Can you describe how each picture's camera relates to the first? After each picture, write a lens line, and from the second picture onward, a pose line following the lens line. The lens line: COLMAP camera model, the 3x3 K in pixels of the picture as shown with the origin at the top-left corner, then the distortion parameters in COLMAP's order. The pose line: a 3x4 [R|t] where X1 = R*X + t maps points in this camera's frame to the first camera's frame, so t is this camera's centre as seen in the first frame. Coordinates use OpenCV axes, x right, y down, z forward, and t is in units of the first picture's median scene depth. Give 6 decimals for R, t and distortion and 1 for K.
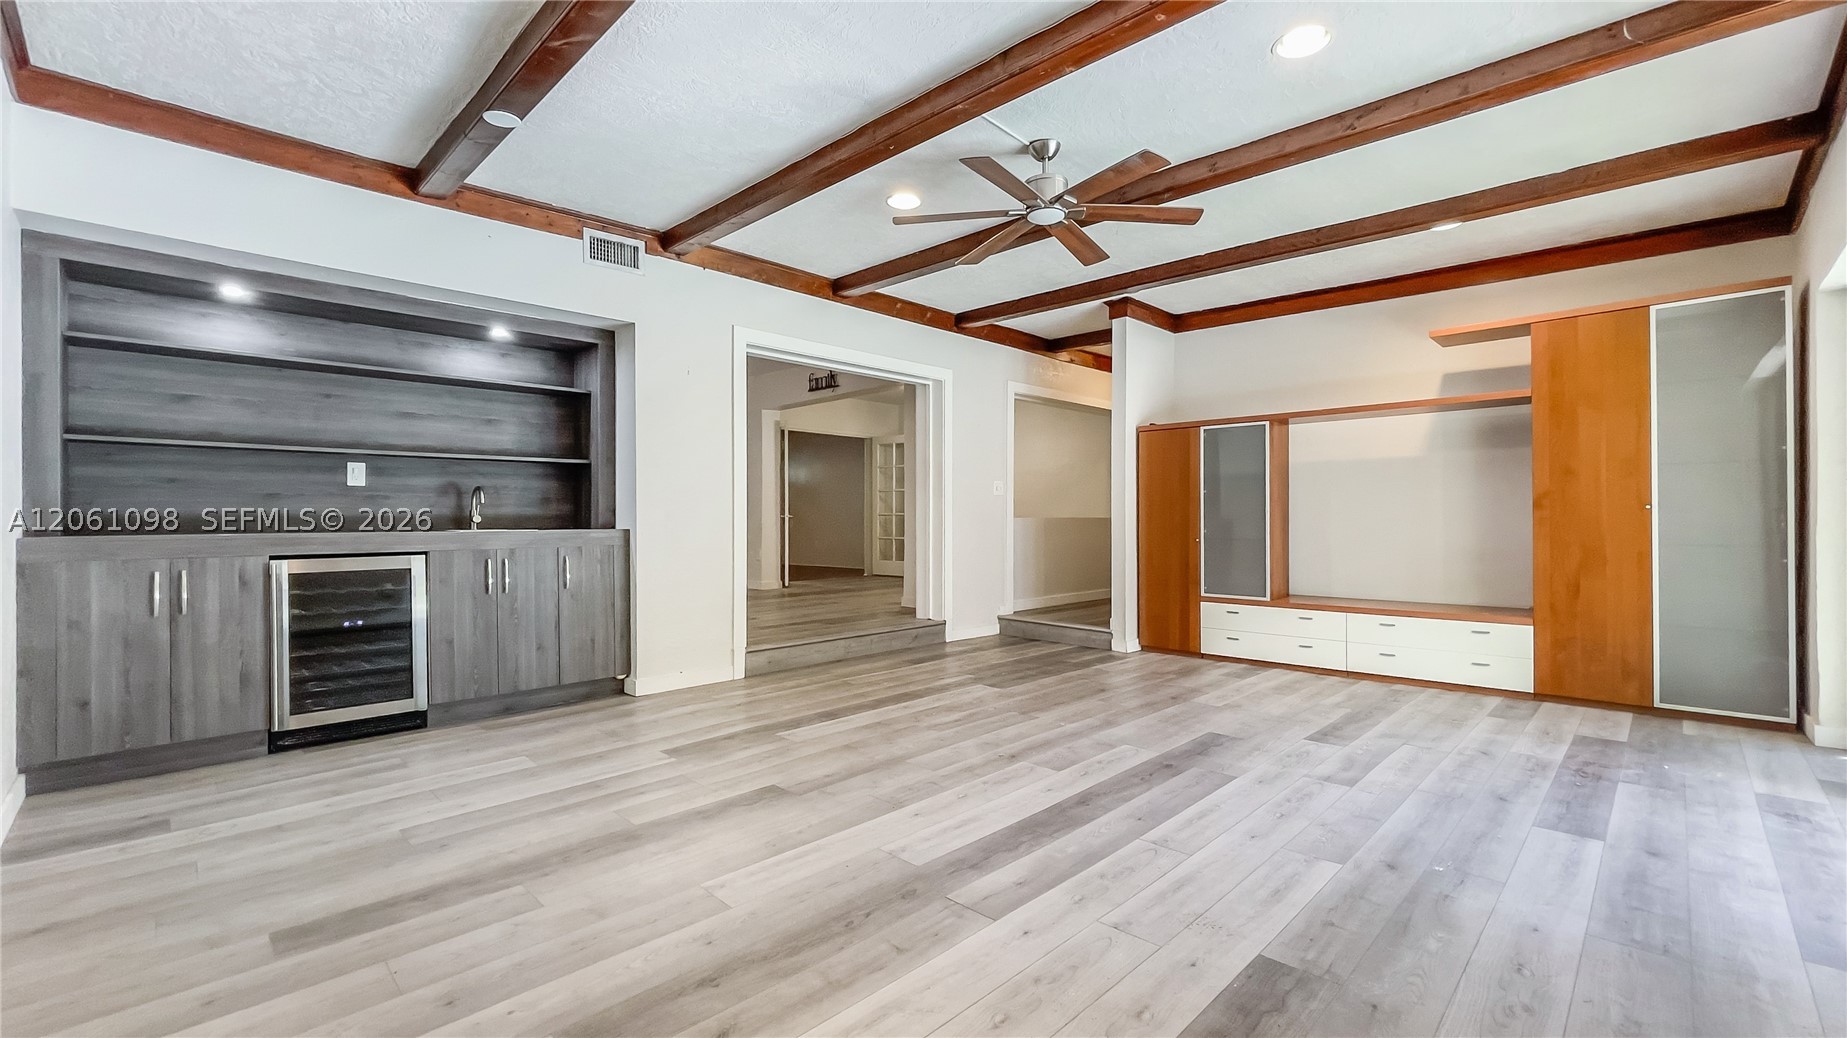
lens RADIAL K [[757.7, 0, 916.2], [0, 757.7, 529.2], [0, 0, 1]] dist [0.000960, 0.000412]
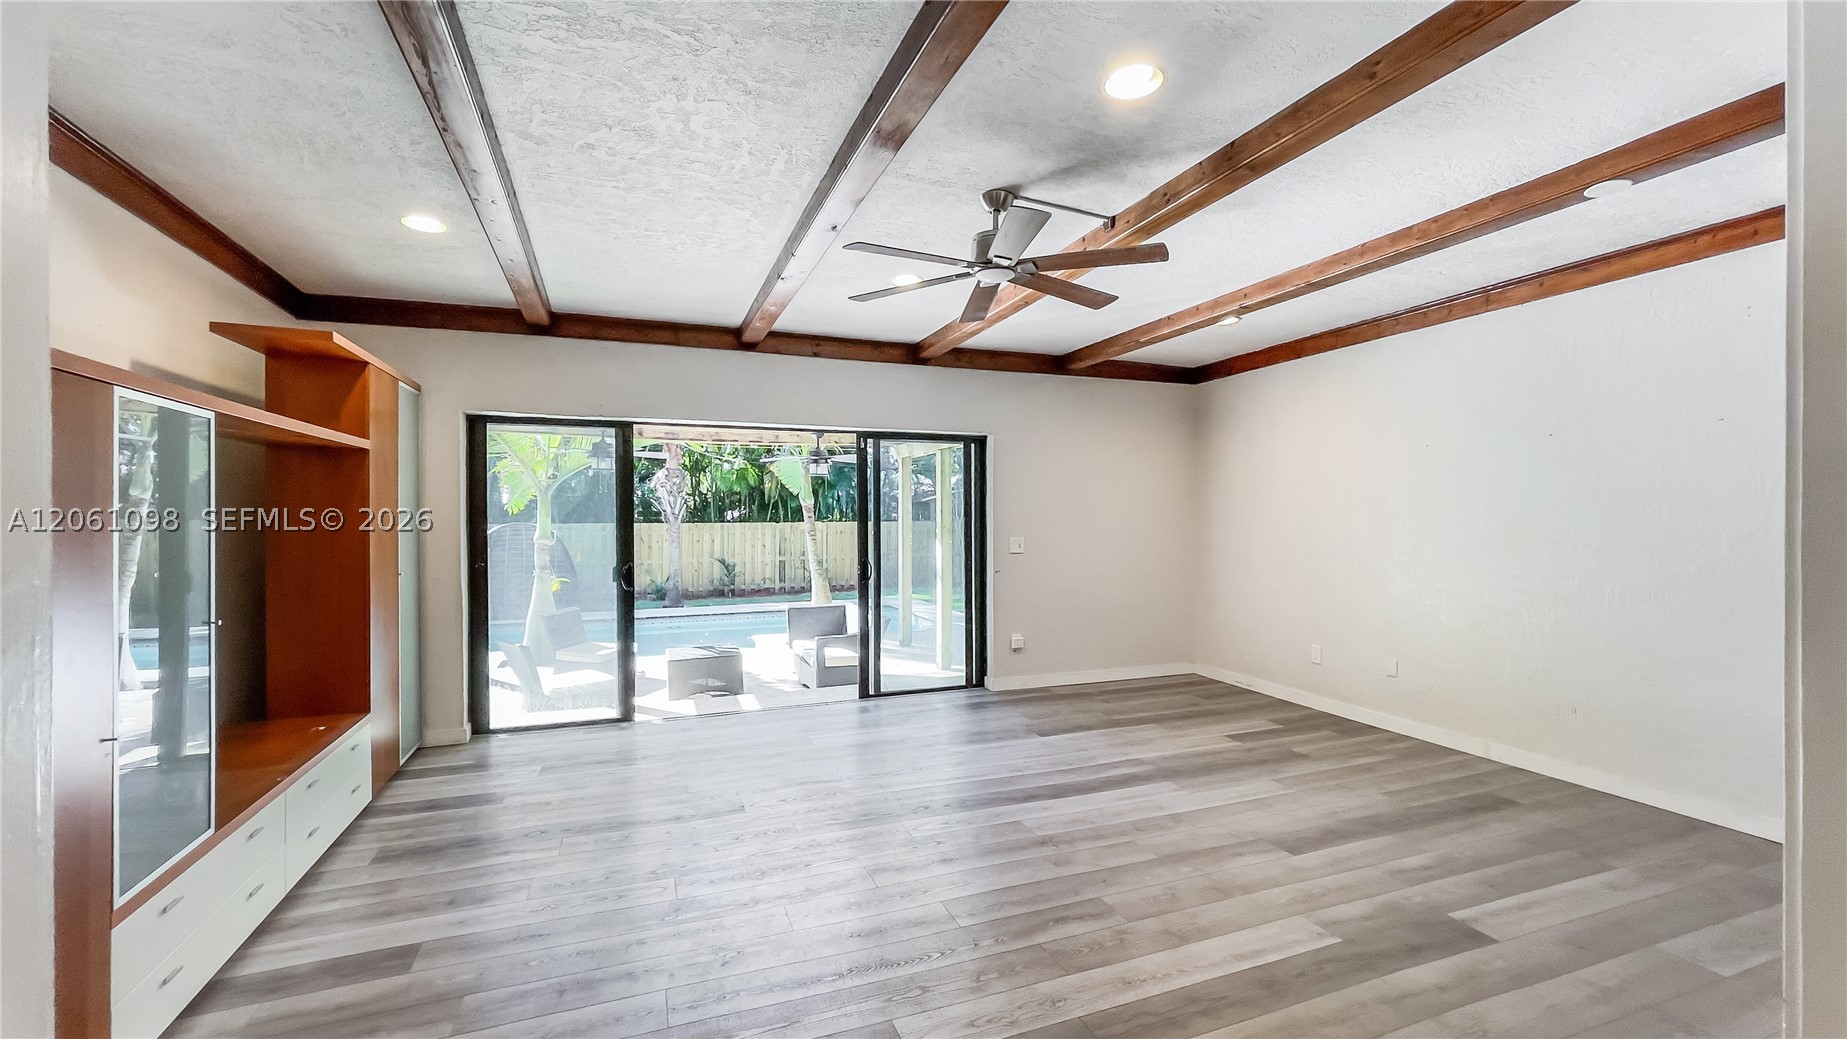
lens RADIAL K [[757.7, 0, 916.2], [0, 757.7, 529.7], [0, 0, 1]] dist [0.000960, 0.000412]
pose [[-0.915899, -0.004110, 0.401387, -0.123805], [0.009219, 0.999468, 0.031270, -0.152235], [-0.401302, 0.032340, -0.915375, 2.105781]]
